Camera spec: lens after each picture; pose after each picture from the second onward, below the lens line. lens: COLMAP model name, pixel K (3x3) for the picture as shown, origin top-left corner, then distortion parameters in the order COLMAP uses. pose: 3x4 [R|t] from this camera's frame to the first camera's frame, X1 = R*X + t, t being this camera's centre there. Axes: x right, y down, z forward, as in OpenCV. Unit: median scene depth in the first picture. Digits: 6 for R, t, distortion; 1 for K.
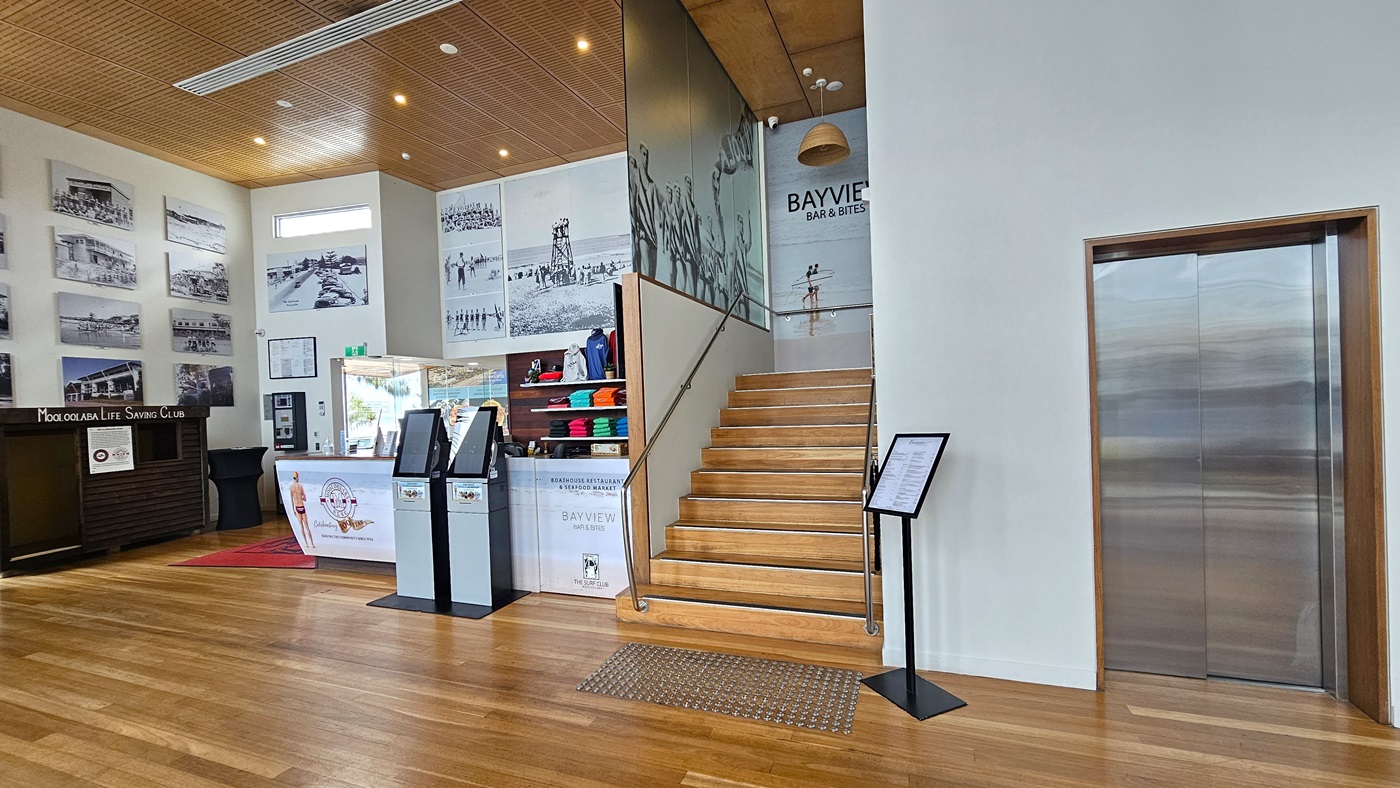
lens RADIAL K [[575.0, 0, 697.9], [0, 575.0, 412.7], [0, 0, 1]] dist [-0.003220, 0.000109]
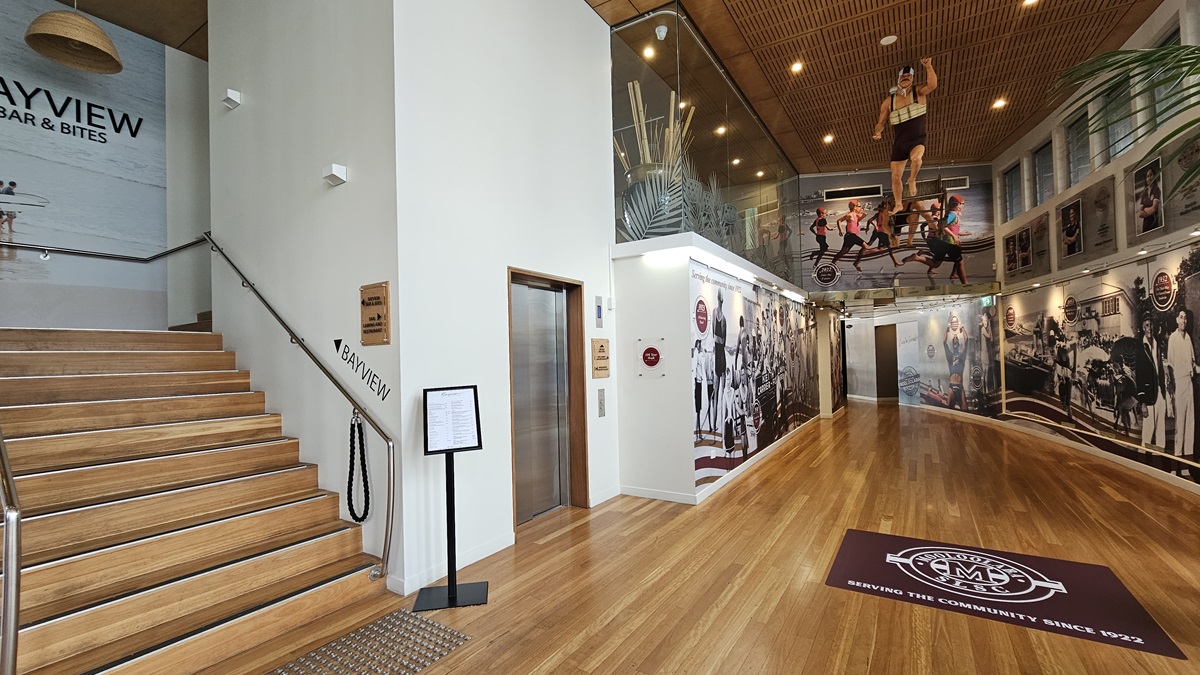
lens RADIAL K [[492.9, 0, 598.2], [0, 492.9, 353.6], [0, 0, 1]] dist [-0.003220, 0.000109]
pose [[0.214597, 0.042167, 0.975792, -0.437731], [0.030315, 0.998299, -0.049806, 0.017388], [-0.976232, 0.040269, 0.212953, 0.311830]]
